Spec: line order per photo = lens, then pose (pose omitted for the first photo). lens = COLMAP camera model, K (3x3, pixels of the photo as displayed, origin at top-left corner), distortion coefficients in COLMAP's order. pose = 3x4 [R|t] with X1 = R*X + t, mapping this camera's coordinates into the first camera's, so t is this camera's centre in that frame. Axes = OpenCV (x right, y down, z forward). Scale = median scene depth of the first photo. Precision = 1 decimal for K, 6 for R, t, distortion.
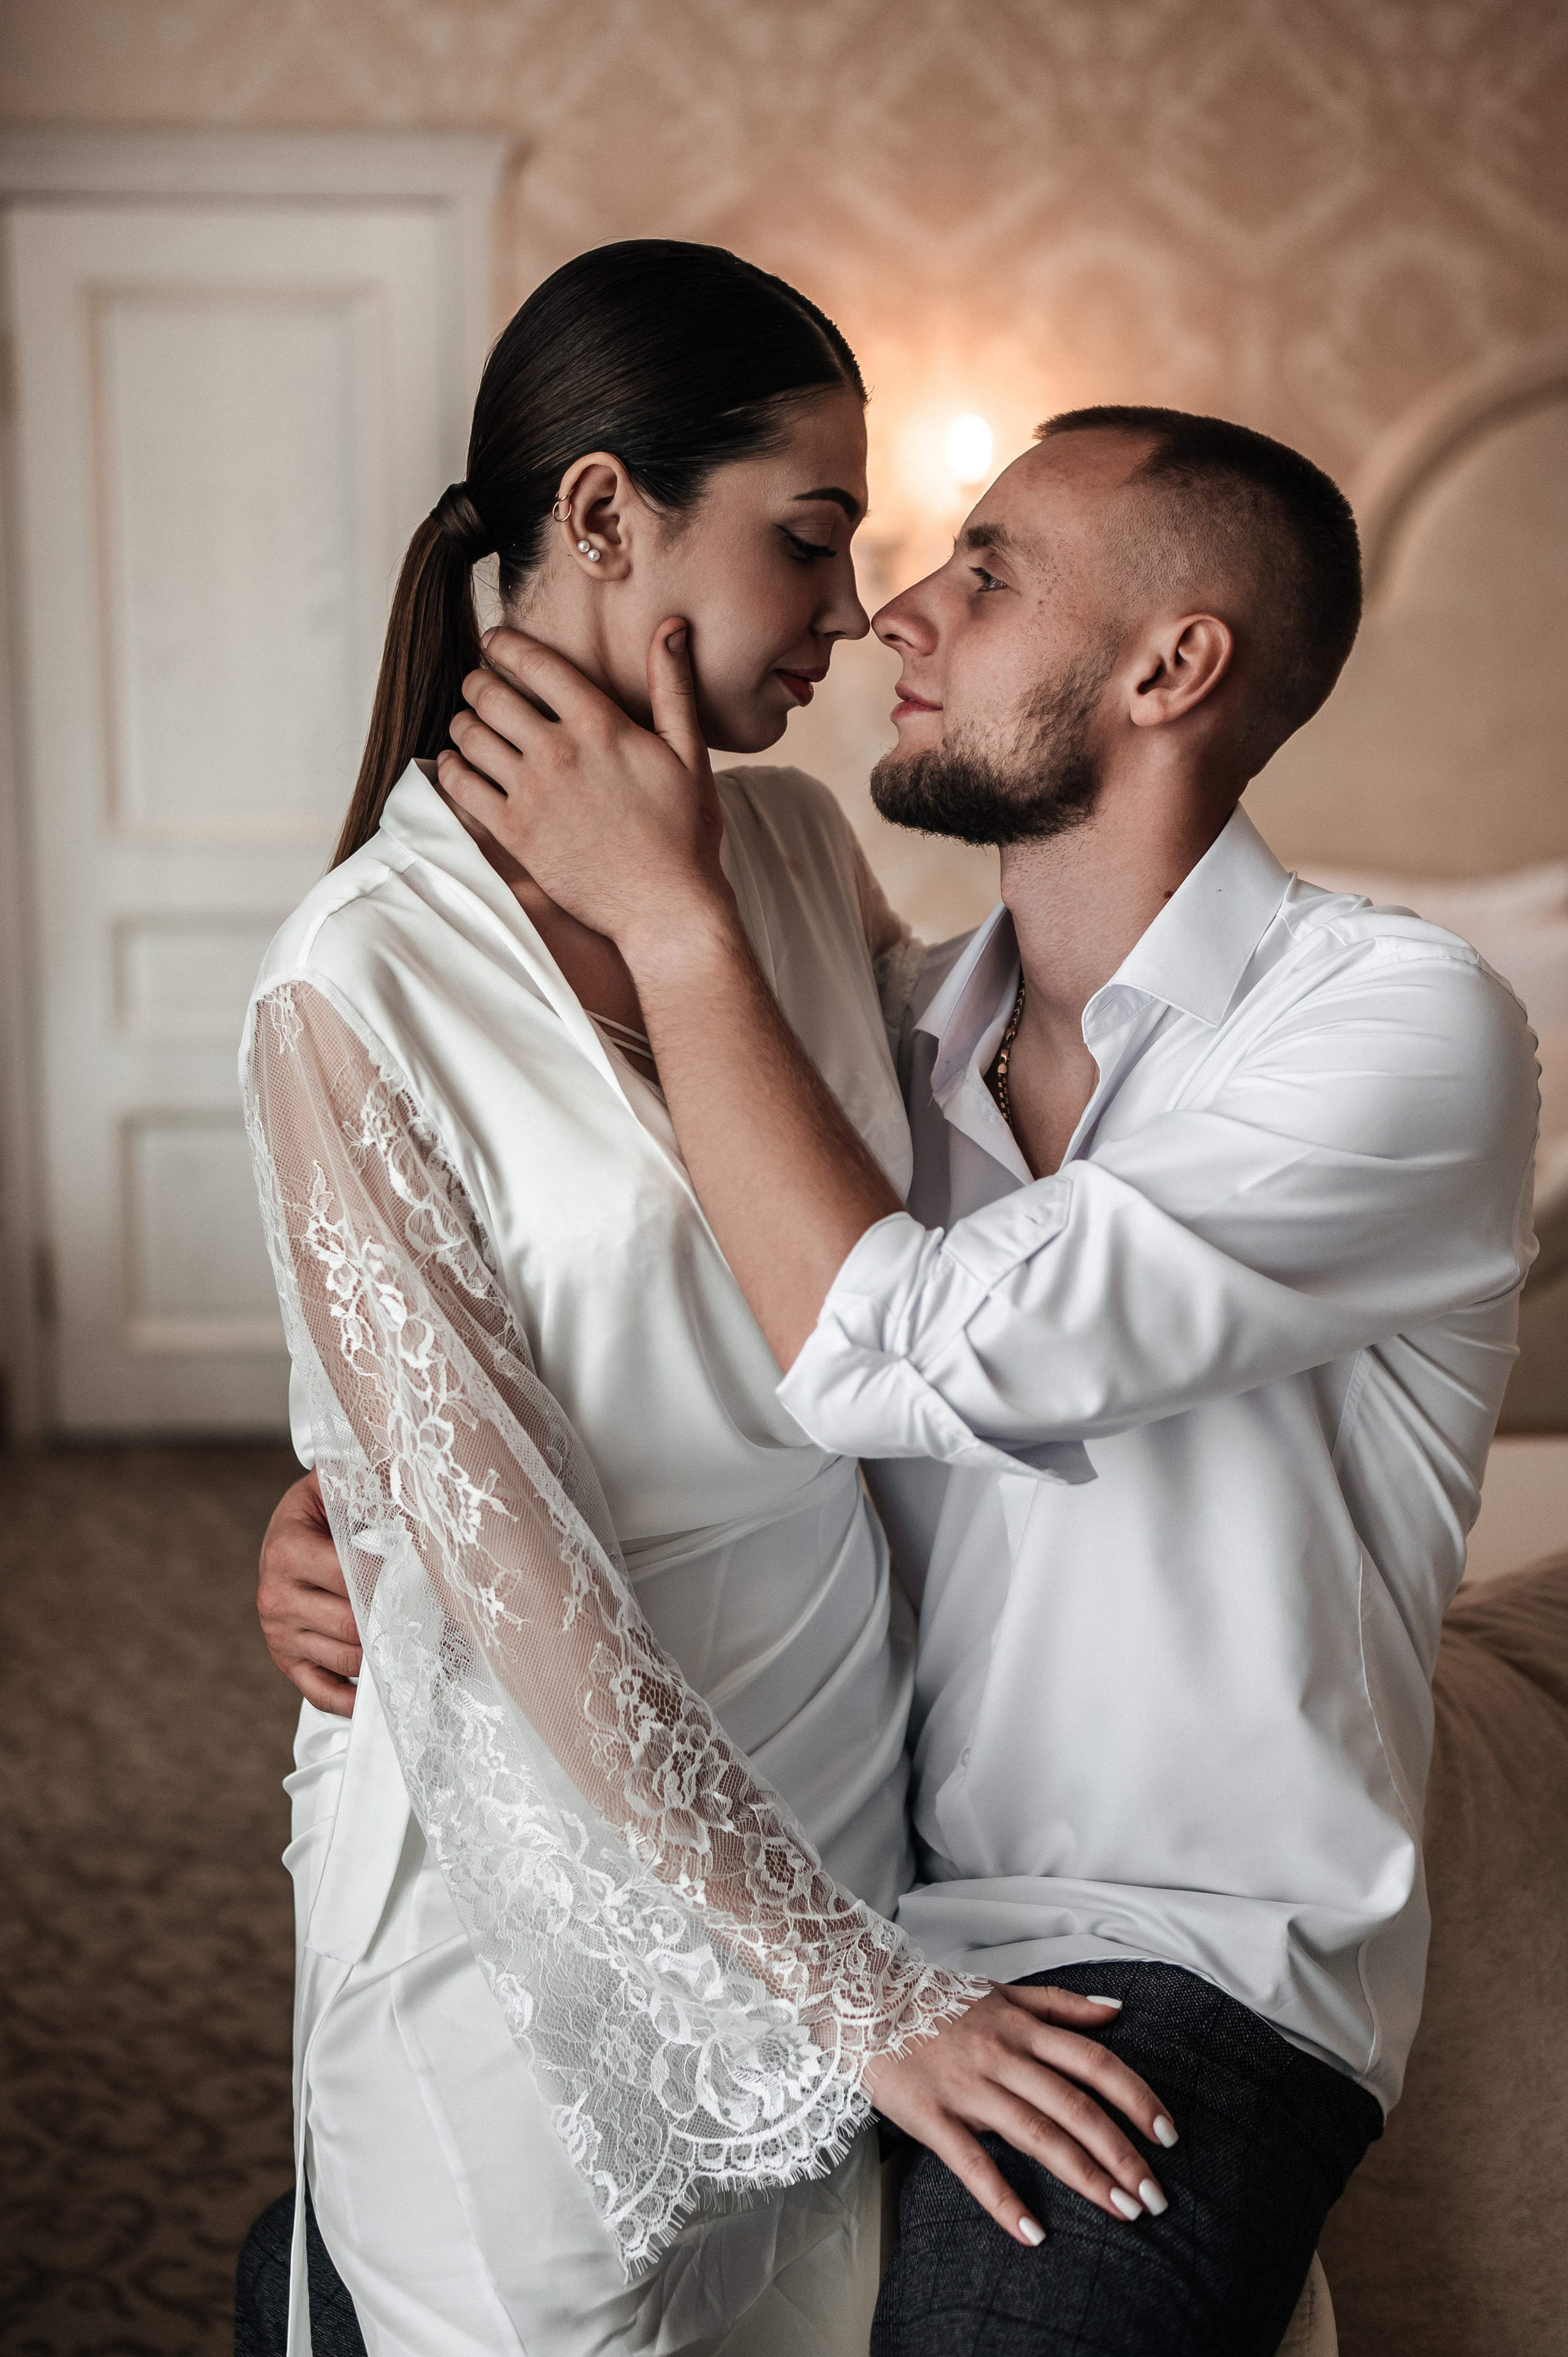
lens RADIAL K [[3285.7, 0, 812.8], [0, 3285.7, 1143.2], [0, 0, 1]] dist [0.141645, 0.000000]
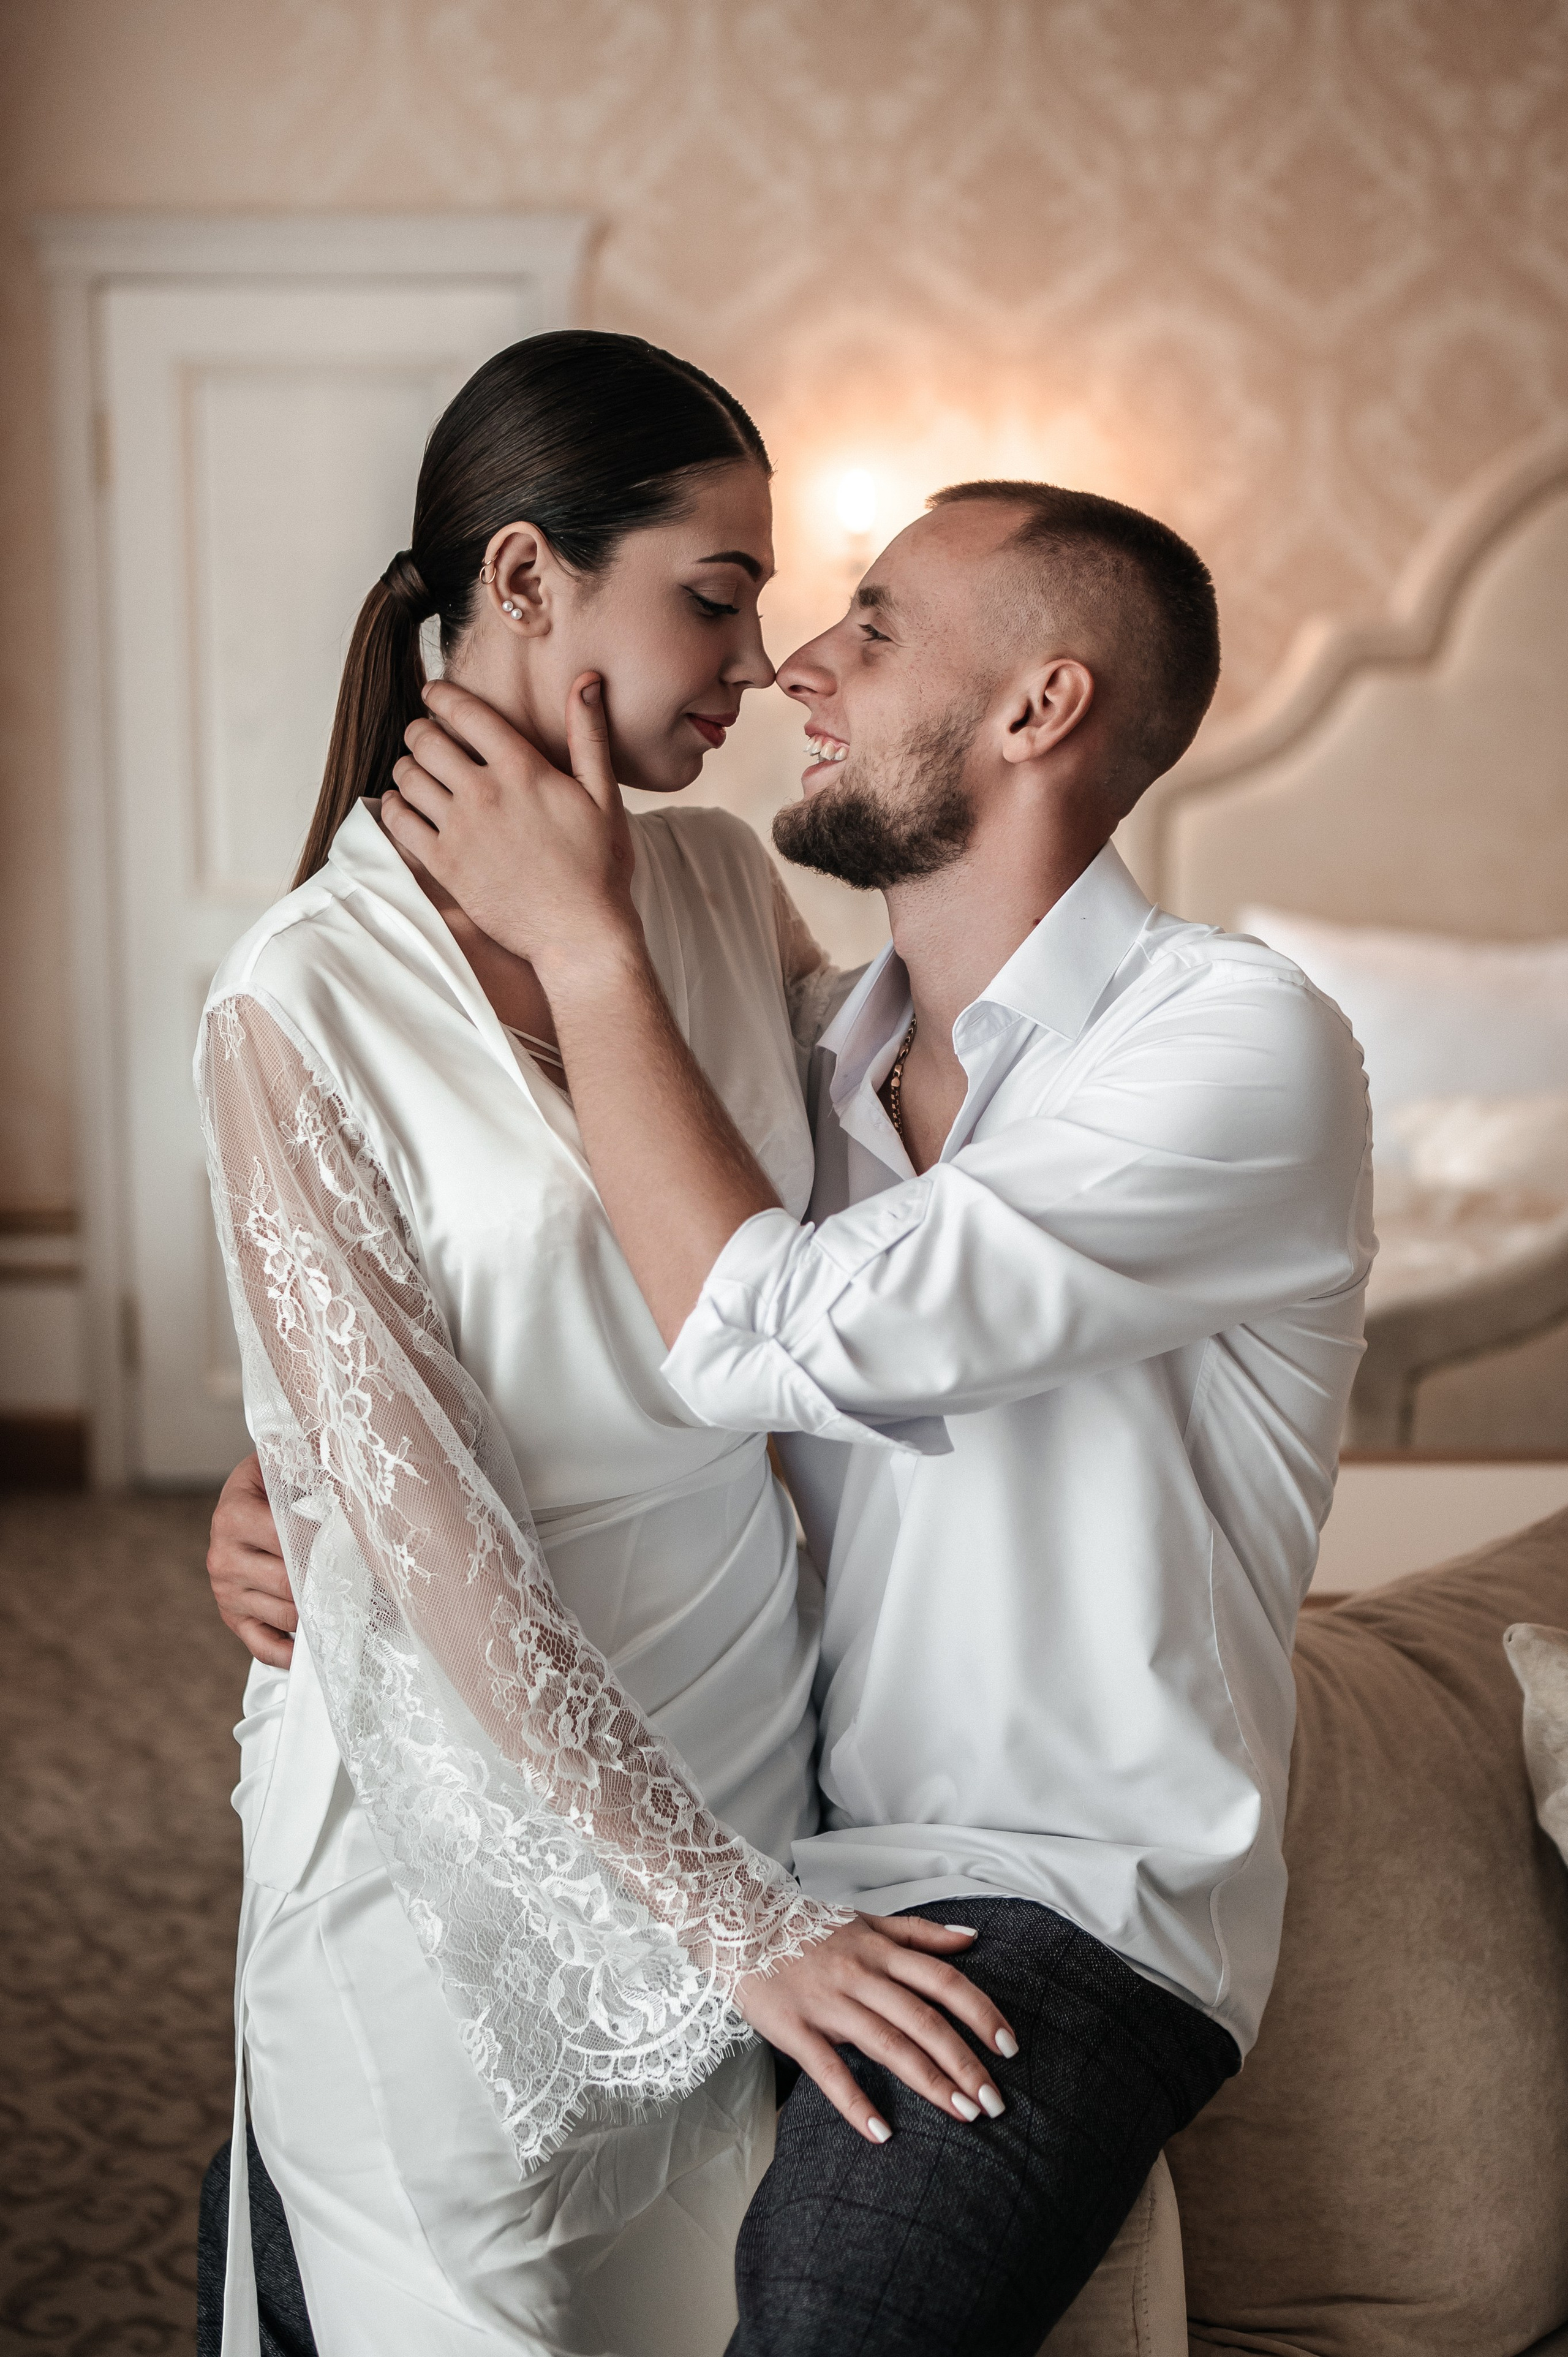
lens RADIAL K [[3330.5, 0, 772.4], [0, 3330.5, 1118.4], [0, 0, 1]] dist [0.132683, 0.000000]
pose [[0.998762, 0.005057, -0.049493, 0.076370], [-0.006517, 0.999547, -0.029390, 0.023501], [0.049322, 0.029676, 0.998342, -0.109139]]
